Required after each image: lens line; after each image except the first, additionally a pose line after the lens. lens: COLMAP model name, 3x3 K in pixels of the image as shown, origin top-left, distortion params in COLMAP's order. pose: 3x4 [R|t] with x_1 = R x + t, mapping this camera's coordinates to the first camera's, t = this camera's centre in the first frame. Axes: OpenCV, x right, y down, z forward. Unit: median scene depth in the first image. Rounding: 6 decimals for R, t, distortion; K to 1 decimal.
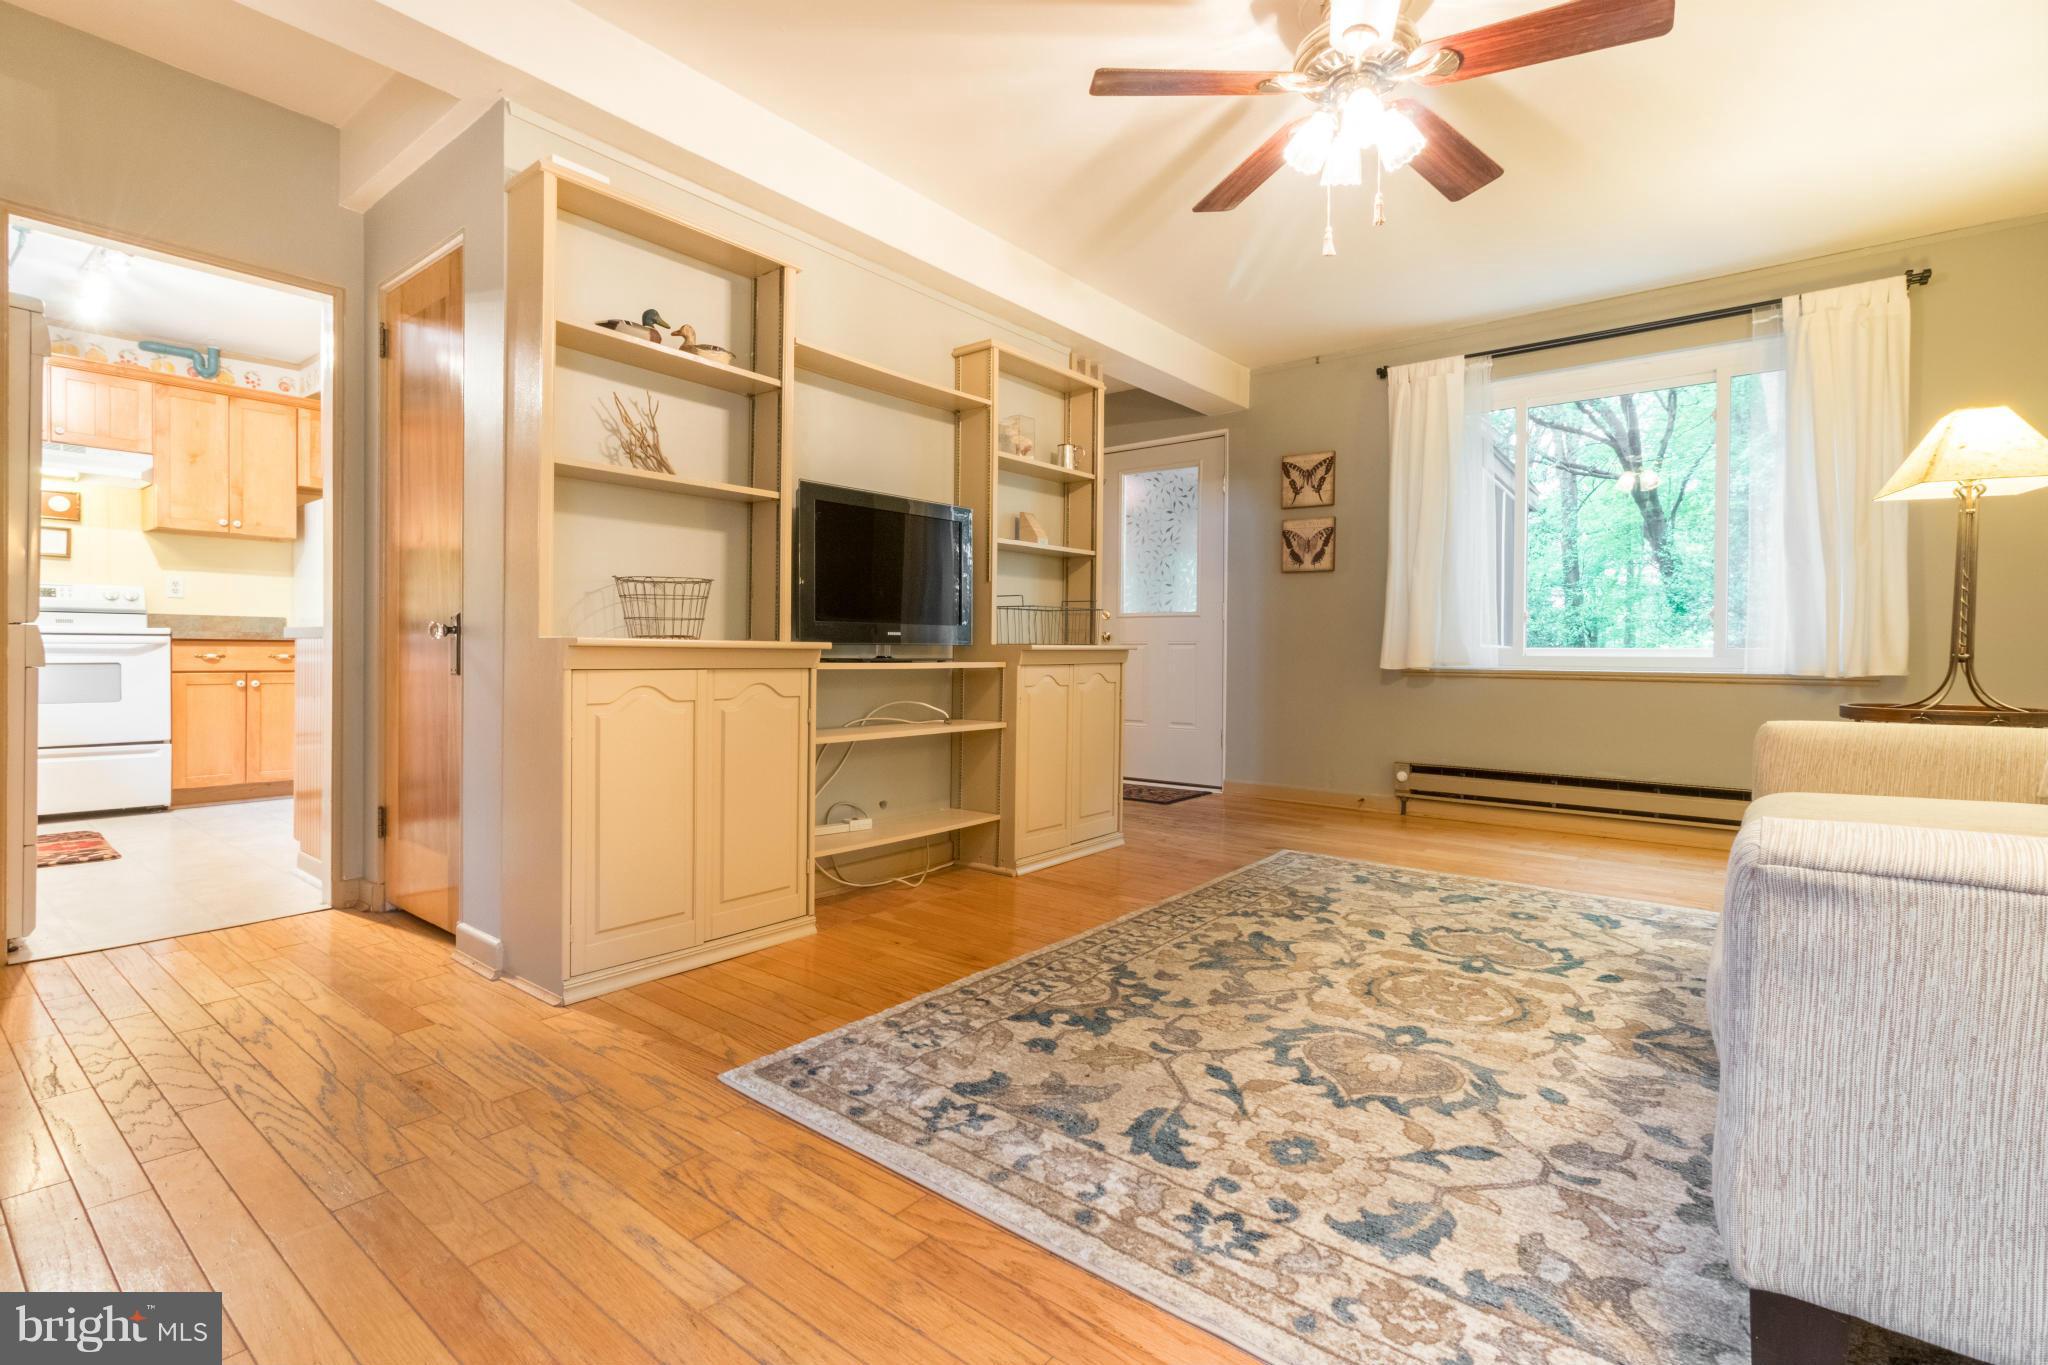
lens RADIAL K [[946.6, 0, 1013.5], [0, 946.6, 659.2], [0, 0, 1]] dist [0.004691, 0.000165]
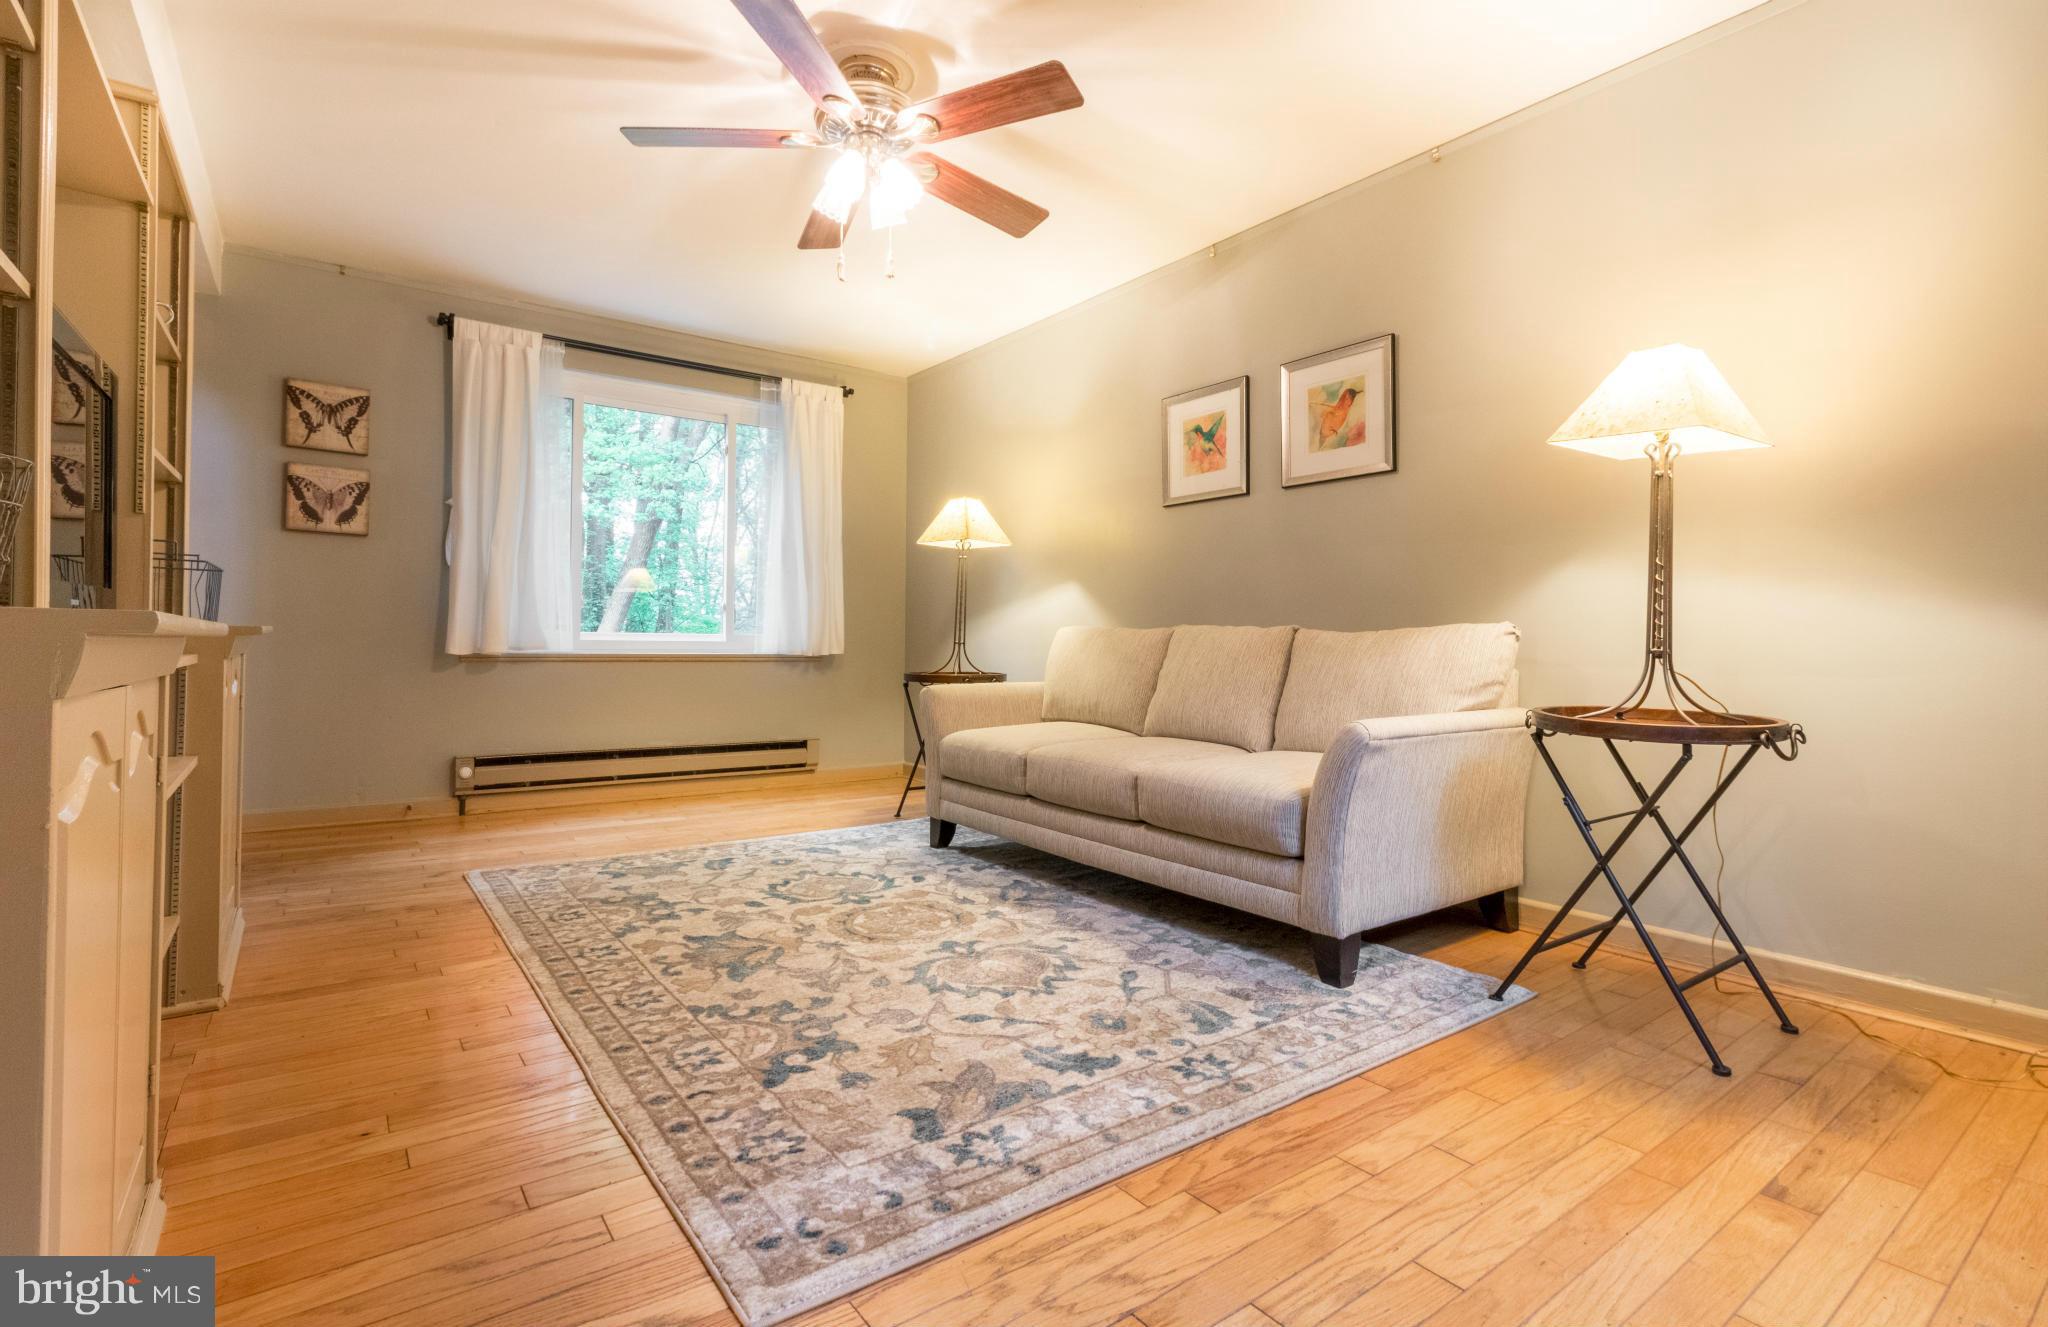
lens RADIAL K [[946.2, 0, 1023.8], [0, 946.2, 642.5], [0, 0, 1]] dist [0.001547, 0.000277]
pose [[0.253994, -0.003977, 0.967198, -0.672934], [-0.002256, 0.999986, 0.004704, -0.012961], [-0.967203, -0.003377, 0.253982, 0.515864]]
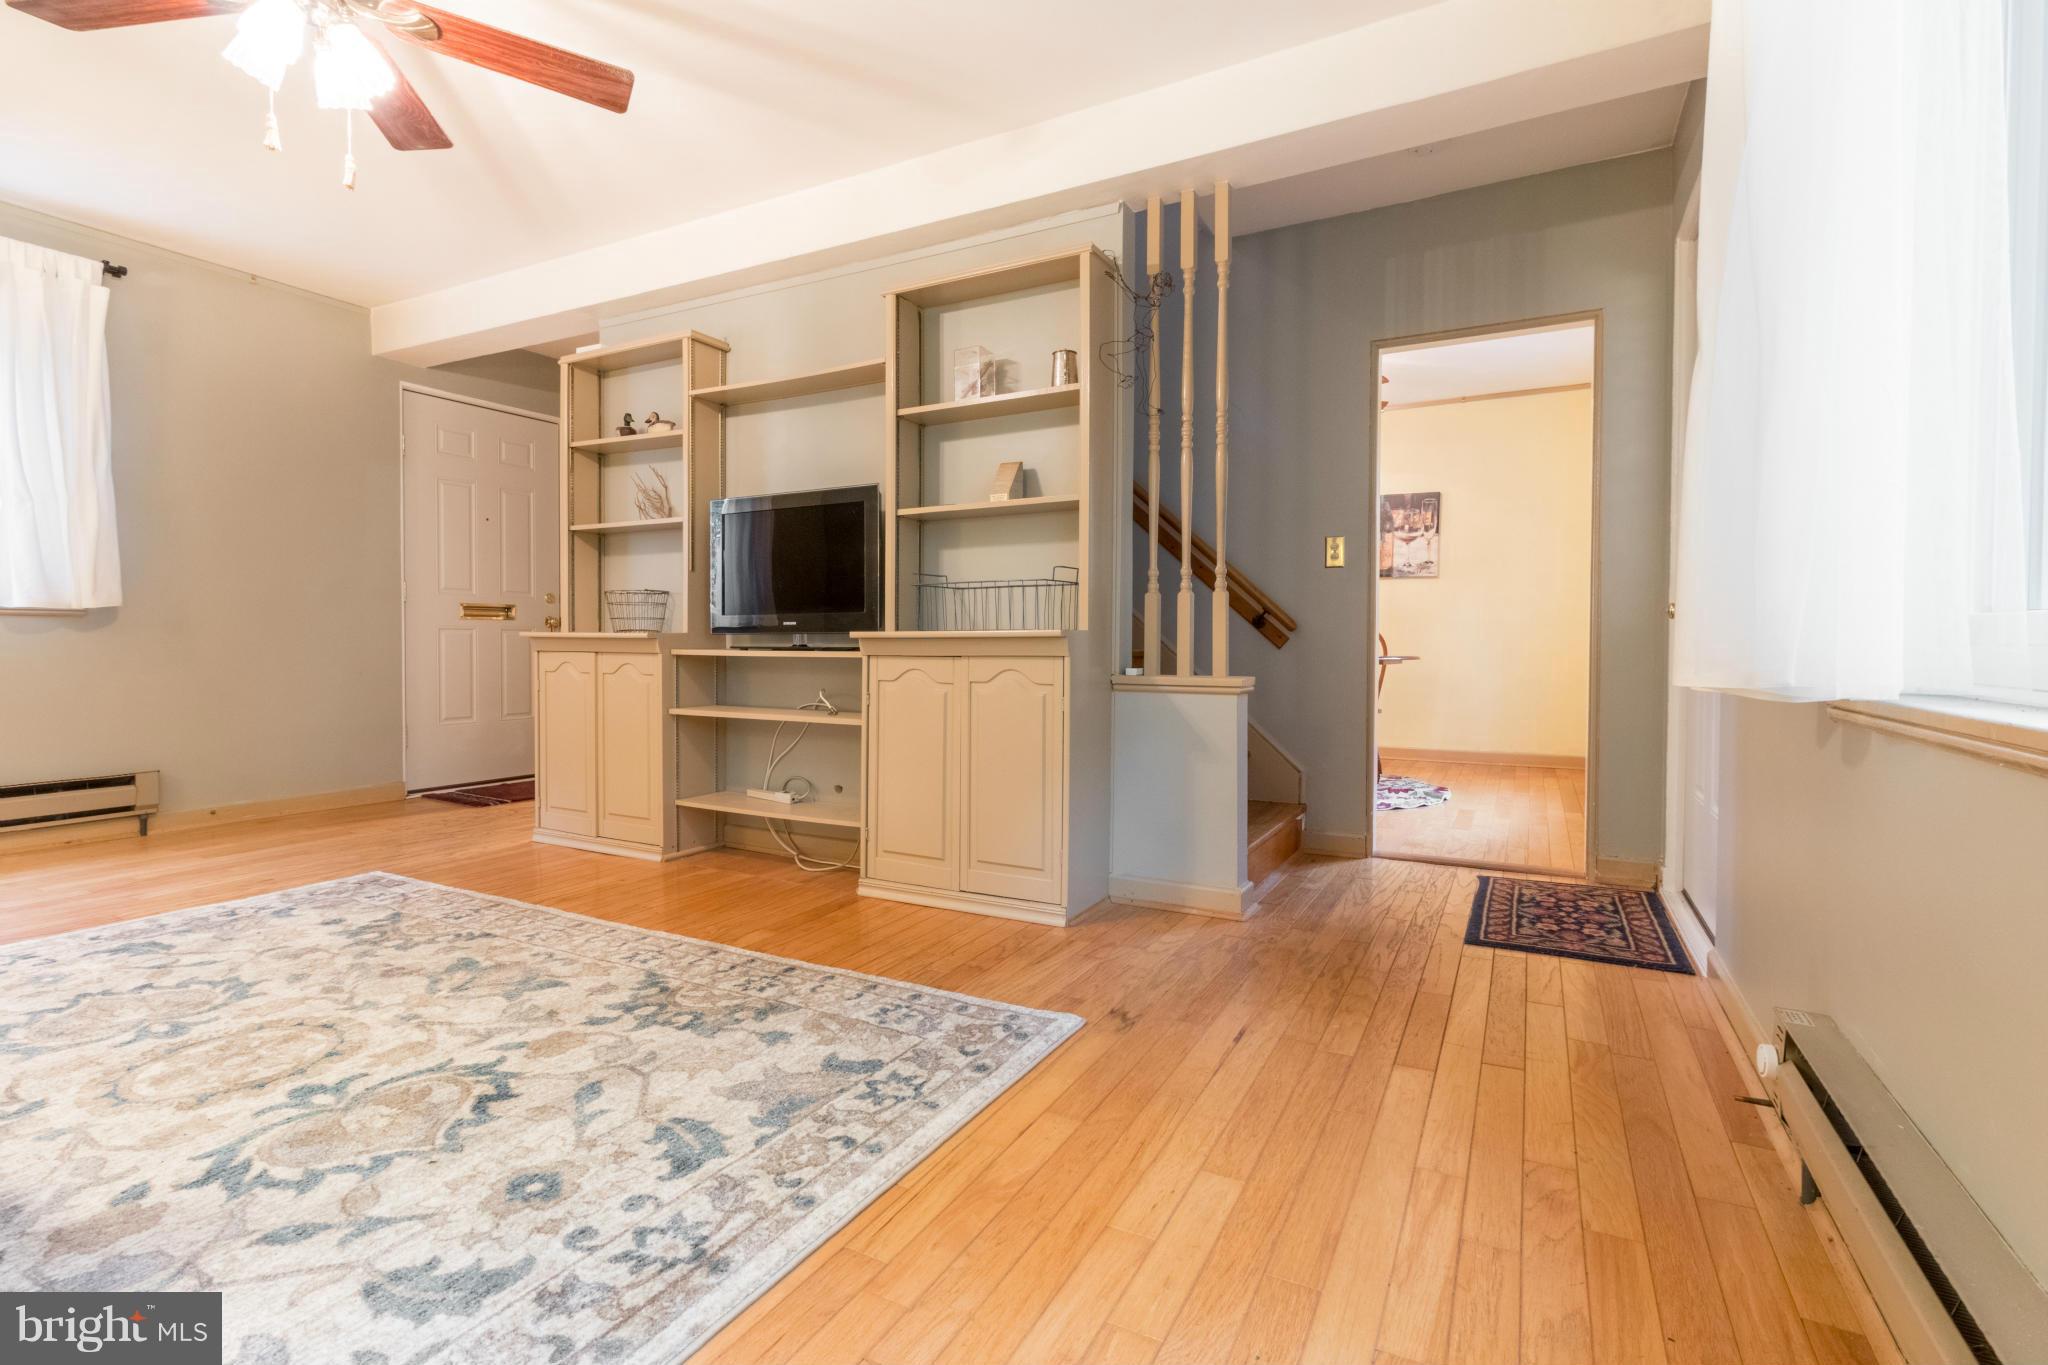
lens RADIAL K [[943.1, 0, 1010.4], [0, 943.1, 653.8], [0, 0, 1]] dist [0.005652, -0.000272]
pose [[0.176563, 0.006845, -0.984266, 1.318345], [-0.008640, 0.999948, 0.005404, -0.001475], [0.984251, 0.007550, 0.176613, 1.453313]]
